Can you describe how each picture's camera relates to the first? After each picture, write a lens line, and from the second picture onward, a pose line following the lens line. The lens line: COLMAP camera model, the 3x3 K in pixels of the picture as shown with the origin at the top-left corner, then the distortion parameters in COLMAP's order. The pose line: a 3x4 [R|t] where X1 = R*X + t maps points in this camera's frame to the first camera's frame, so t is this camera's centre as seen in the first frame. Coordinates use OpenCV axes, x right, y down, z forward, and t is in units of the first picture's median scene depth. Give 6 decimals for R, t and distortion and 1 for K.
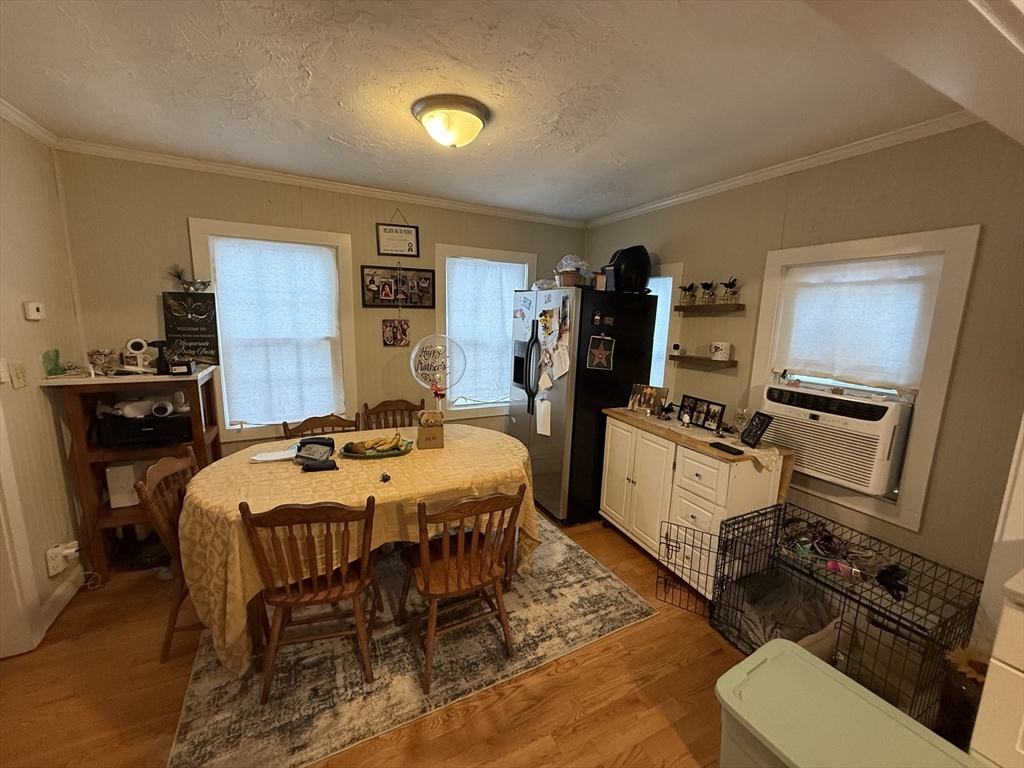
lens RADIAL K [[408.0, 0, 512.0], [0, 408.0, 384.0], [0, 0, 1]] dist [-0.000534, 0.000006]
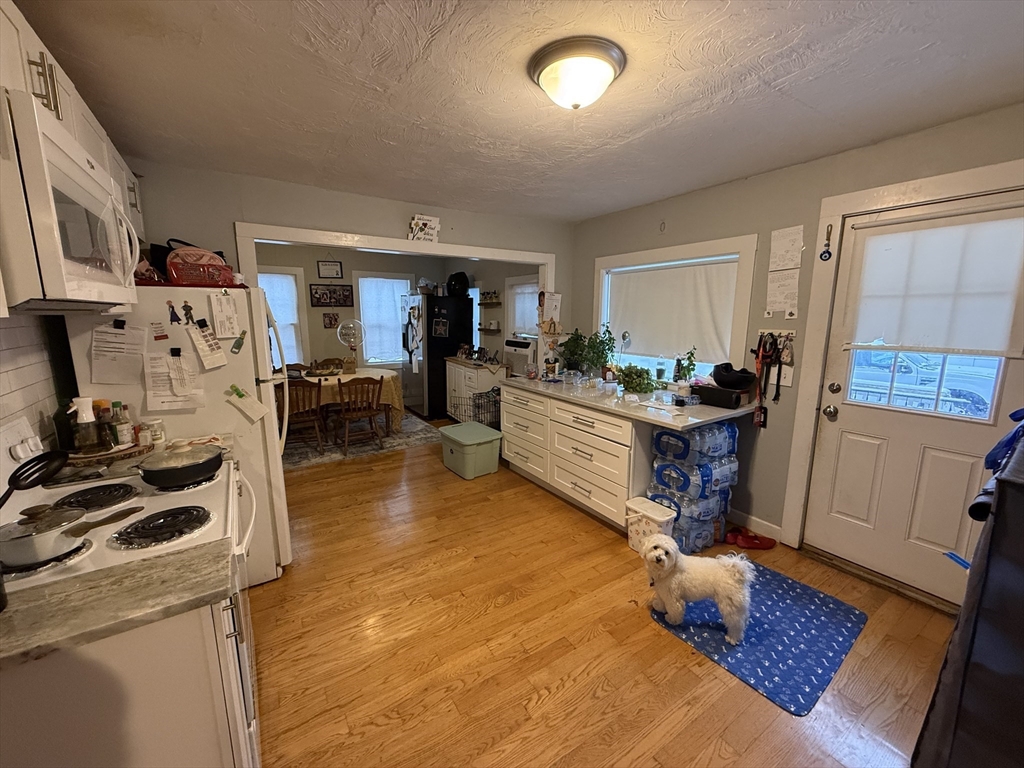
lens RADIAL K [[408.0, 0, 512.0], [0, 408.0, 384.0], [0, 0, 1]] dist [-0.000534, 0.000006]
pose [[0.993199, -0.039740, 0.109435, 0.325686], [0.038478, 0.999167, 0.013620, 0.173976], [-0.109885, -0.009316, 0.993901, -0.956527]]
